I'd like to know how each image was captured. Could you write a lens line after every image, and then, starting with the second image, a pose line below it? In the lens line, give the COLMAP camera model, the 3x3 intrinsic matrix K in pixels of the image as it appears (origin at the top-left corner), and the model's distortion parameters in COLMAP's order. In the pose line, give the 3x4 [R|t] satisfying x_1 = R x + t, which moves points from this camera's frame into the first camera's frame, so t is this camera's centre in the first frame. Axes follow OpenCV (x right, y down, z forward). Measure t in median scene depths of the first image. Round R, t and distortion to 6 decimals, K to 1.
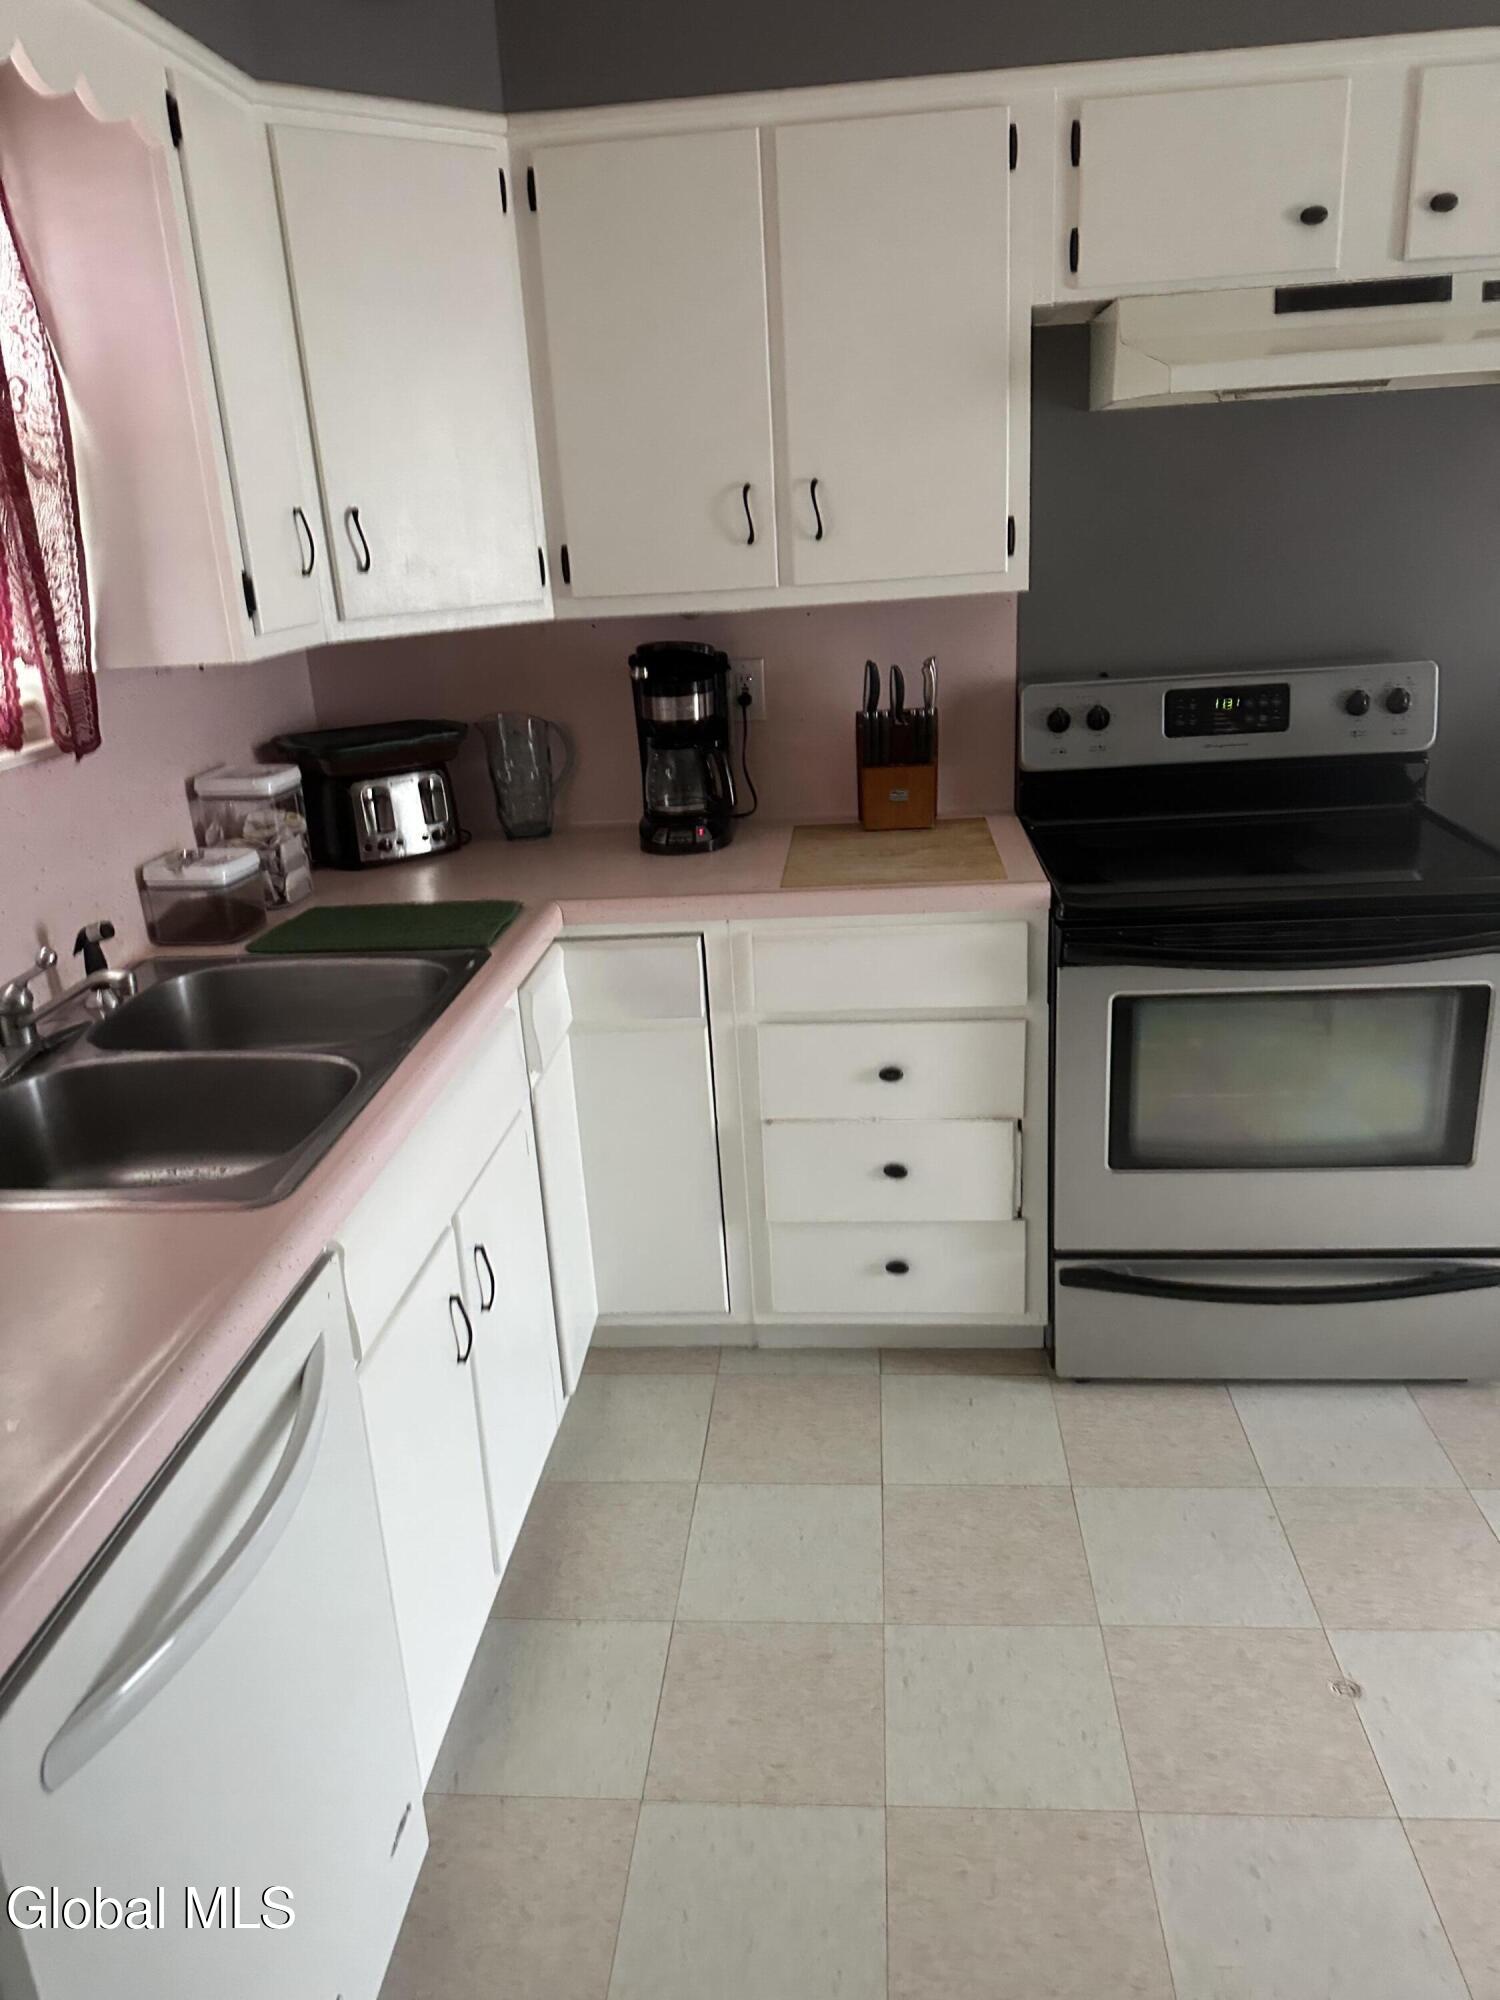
lens RADIAL K [[1413.0, 0, 744.2], [0, 1413.0, 985.6], [0, 0, 1]] dist [0.041299, -0.023375]
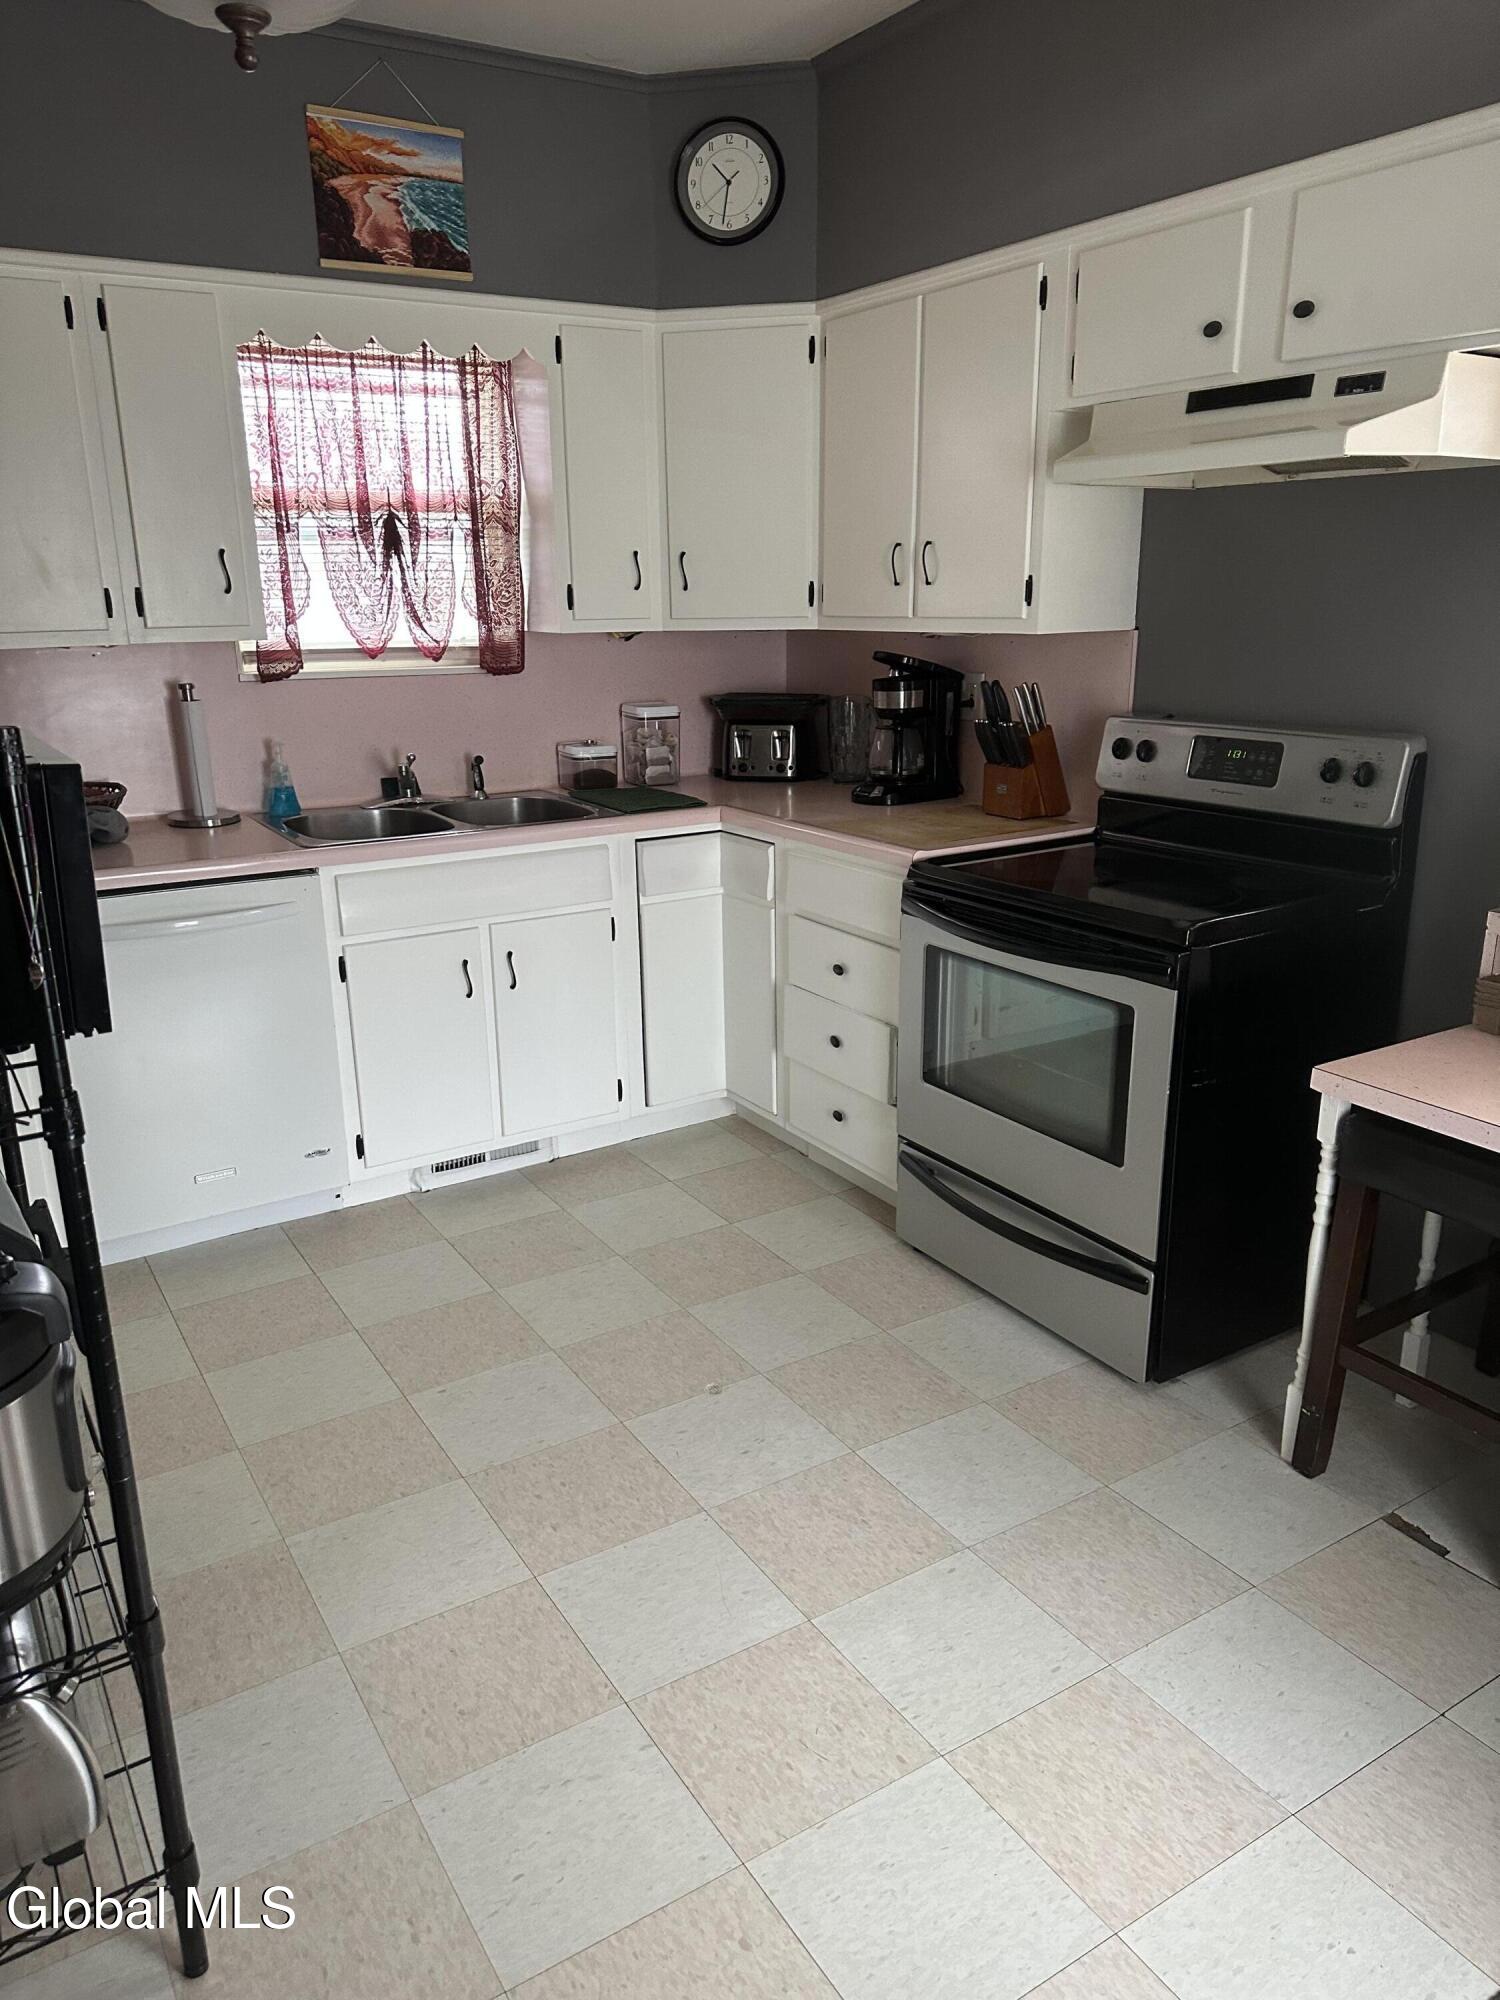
lens RADIAL K [[1413.0, 0, 753.0], [0, 1413.0, 1012.2], [0, 0, 1]] dist [0.041299, -0.023375]
pose [[0.605226, 0.279237, -0.745472, 1.076183], [-0.270883, 0.952816, 0.136983, -0.063368], [0.748548, 0.119030, 0.652309, 0.033250]]
